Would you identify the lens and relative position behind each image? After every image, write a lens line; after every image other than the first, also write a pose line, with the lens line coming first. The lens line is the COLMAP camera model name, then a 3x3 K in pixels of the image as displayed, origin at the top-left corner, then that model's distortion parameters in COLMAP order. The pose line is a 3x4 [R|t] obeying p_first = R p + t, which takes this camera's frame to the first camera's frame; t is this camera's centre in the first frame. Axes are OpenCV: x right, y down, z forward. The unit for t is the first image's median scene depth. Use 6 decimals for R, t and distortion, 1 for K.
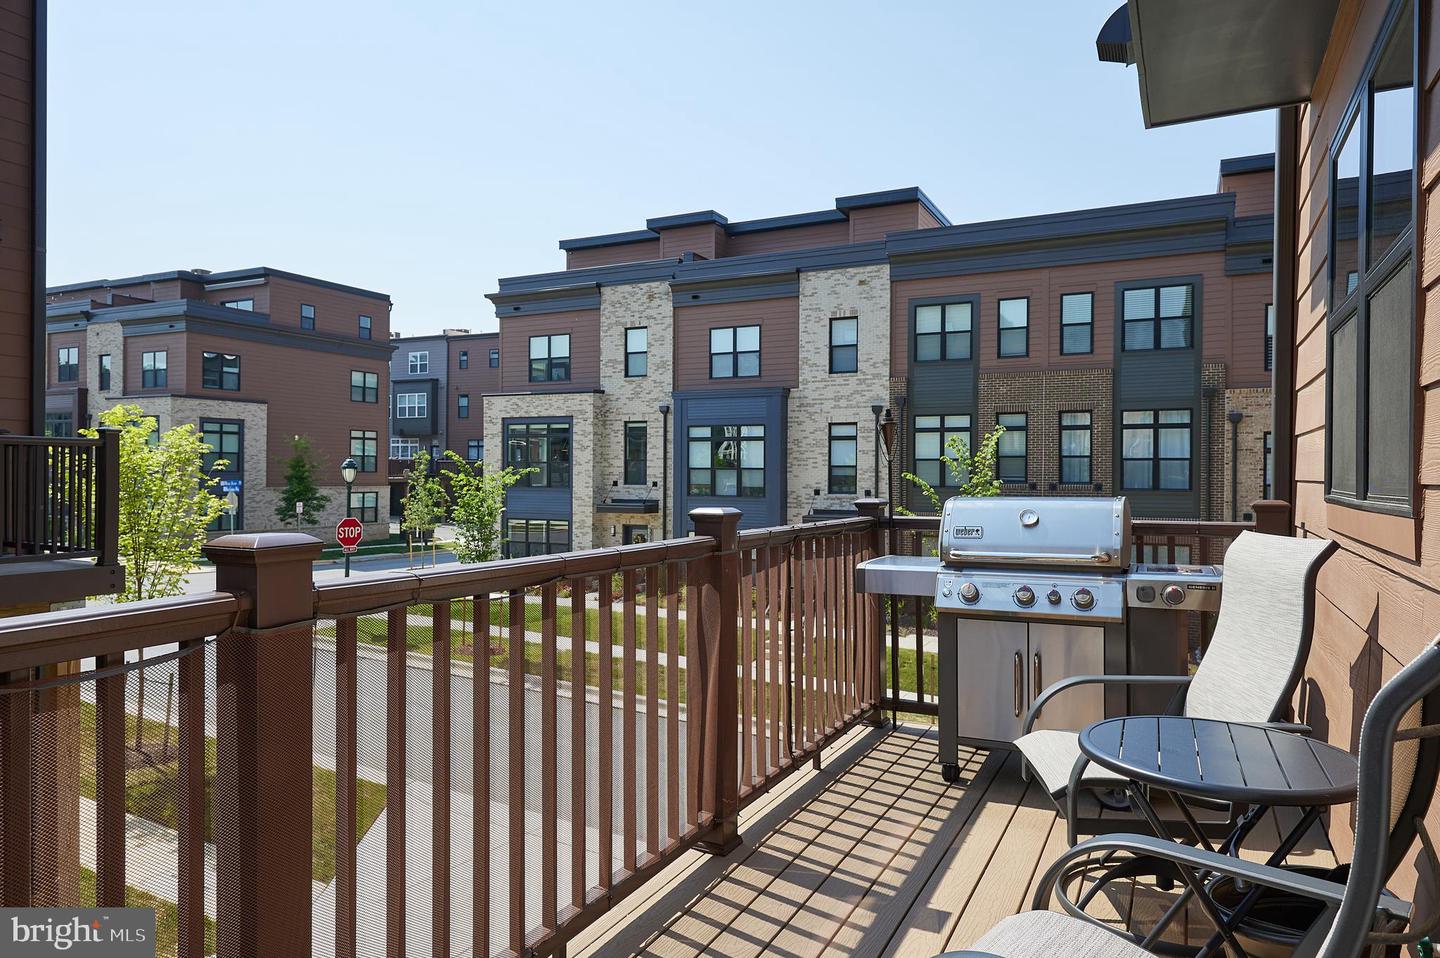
lens RADIAL K [[886.6, 0, 706.6], [0, 886.6, 471.4], [0, 0, 1]] dist [0.005876, -0.006156]
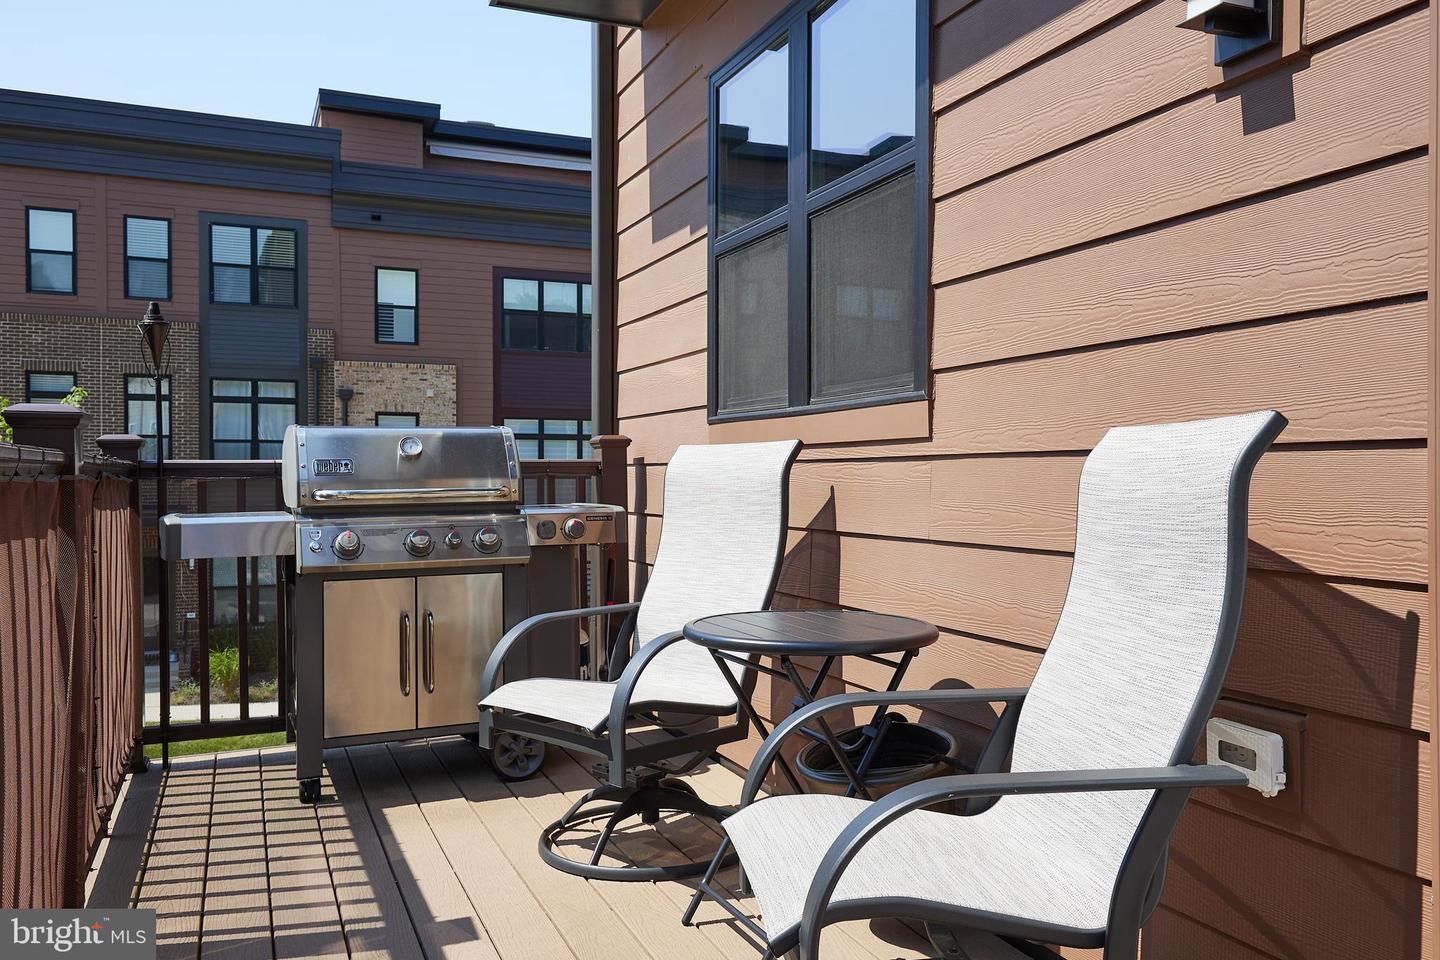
lens RADIAL K [[1156.3, 0, 689.5], [0, 1156.3, 481.9], [0, 0, 1]] dist [0.036748, -0.011887]
pose [[0.644551, -0.004618, 0.764547, -0.218779], [-0.003587, 0.999952, 0.009064, 0.058787], [-0.764553, -0.008585, 0.644504, 0.109172]]
